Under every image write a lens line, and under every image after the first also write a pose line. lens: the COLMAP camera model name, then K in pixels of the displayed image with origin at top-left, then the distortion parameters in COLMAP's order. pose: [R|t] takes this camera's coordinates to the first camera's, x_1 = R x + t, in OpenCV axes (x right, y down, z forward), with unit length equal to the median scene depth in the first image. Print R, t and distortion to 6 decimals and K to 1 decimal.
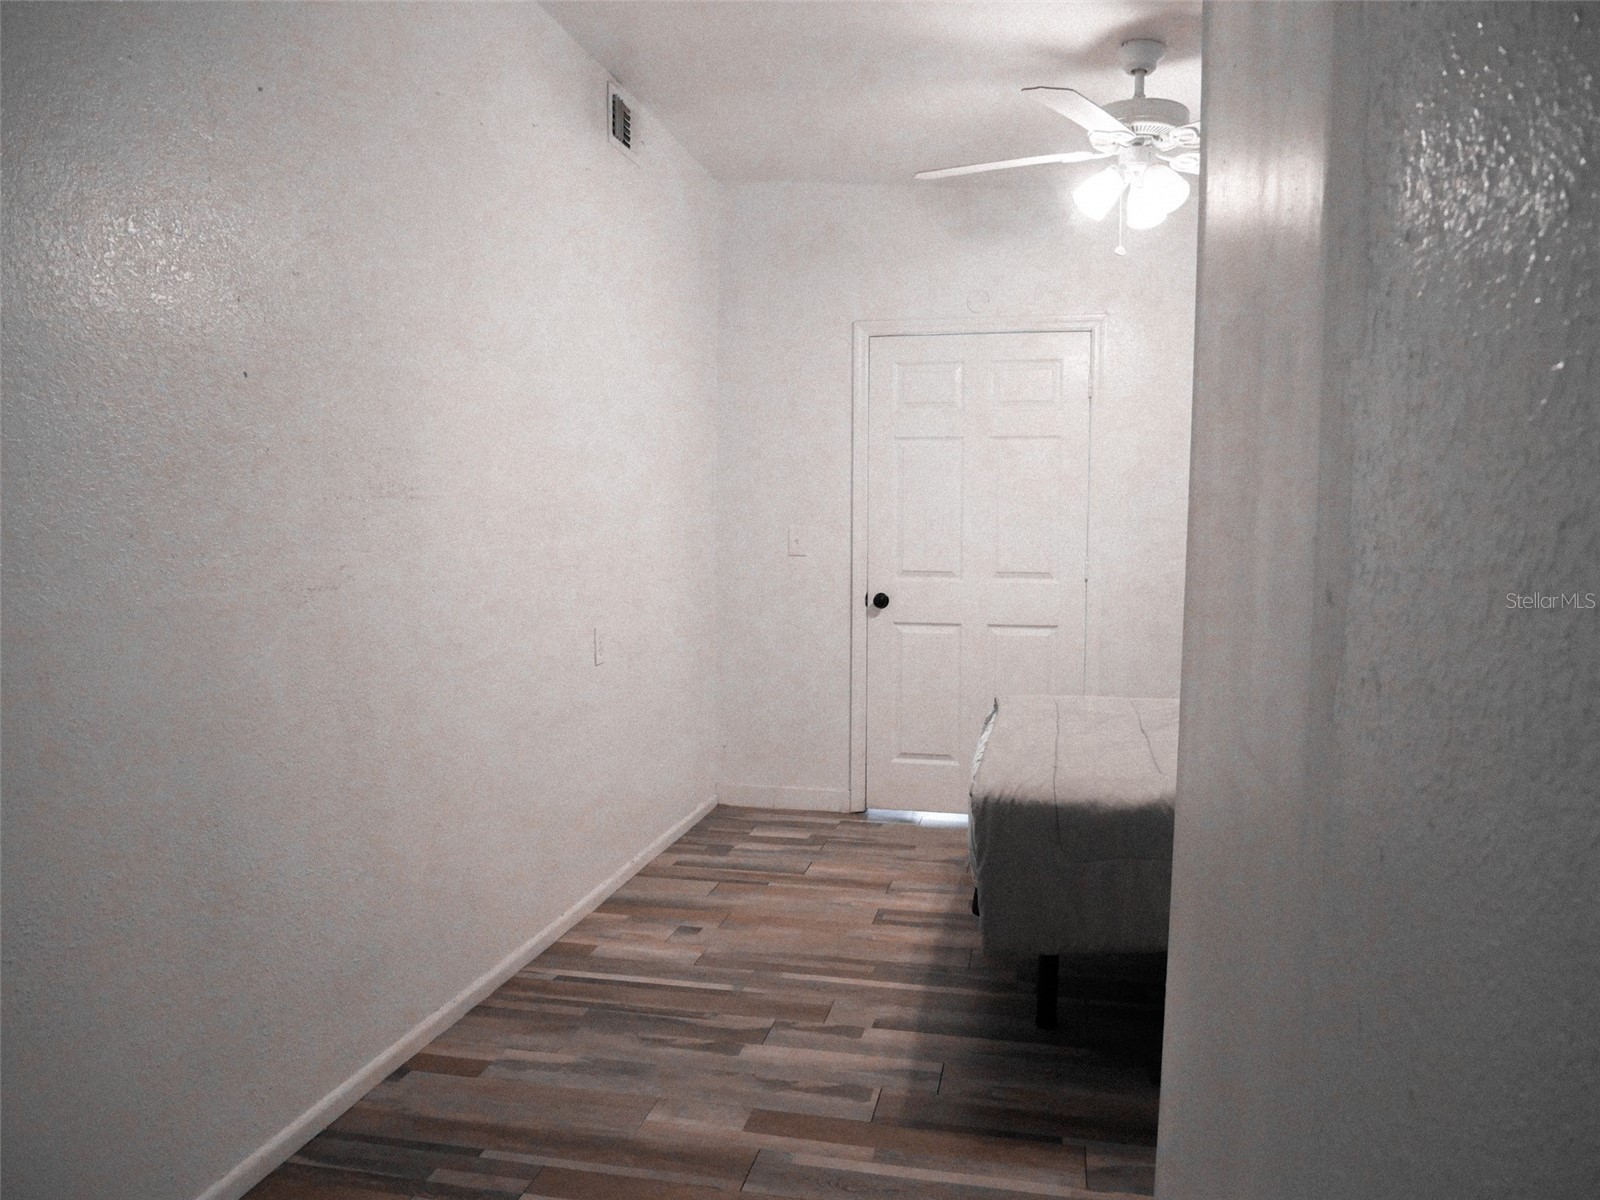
lens RADIAL K [[1153.0, 0, 801.3], [0, 1153.0, 599.2], [0, 0, 1]] dist [-0.041336, 0.013638]
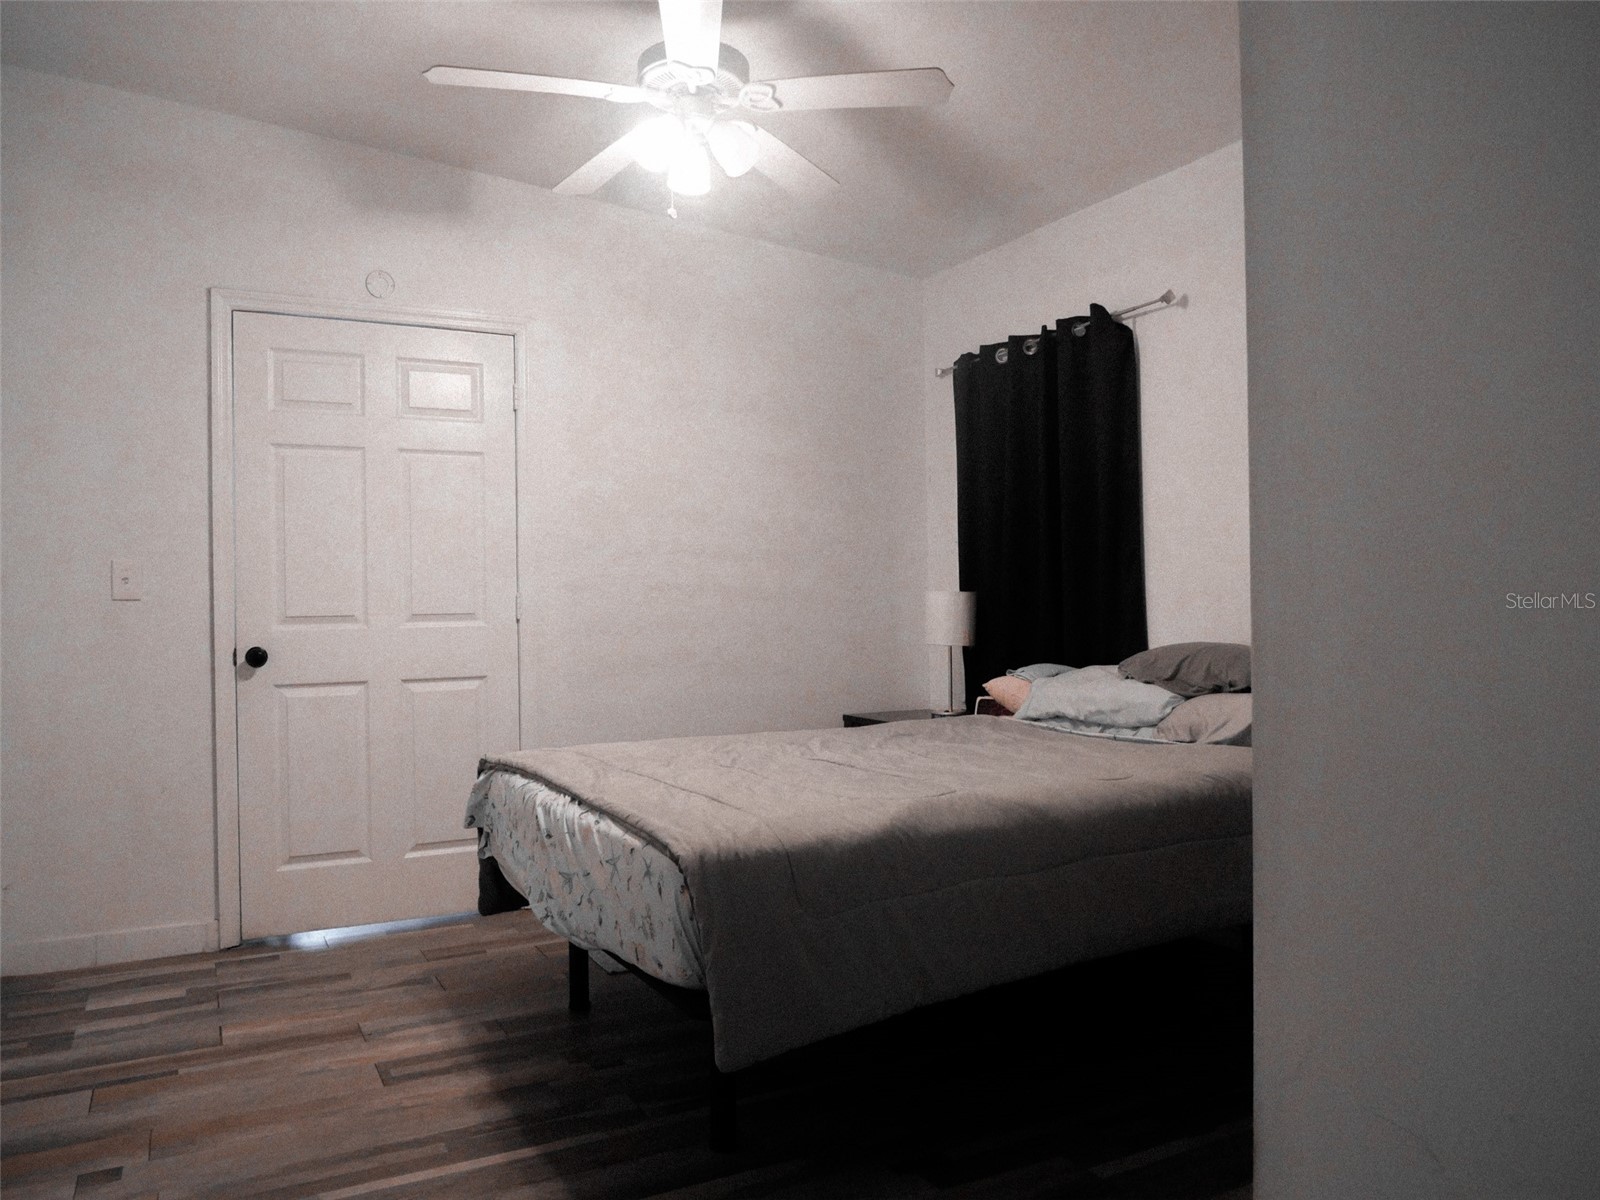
lens RADIAL K [[1153.0, 0, 800.3], [0, 1153.0, 599.7], [0, 0, 1]] dist [-0.041336, 0.013638]
pose [[0.765007, -0.013666, 0.643877, -0.156258], [0.063725, 0.996475, -0.054564, 0.030551], [-0.640861, 0.082772, 0.763181, 0.222187]]
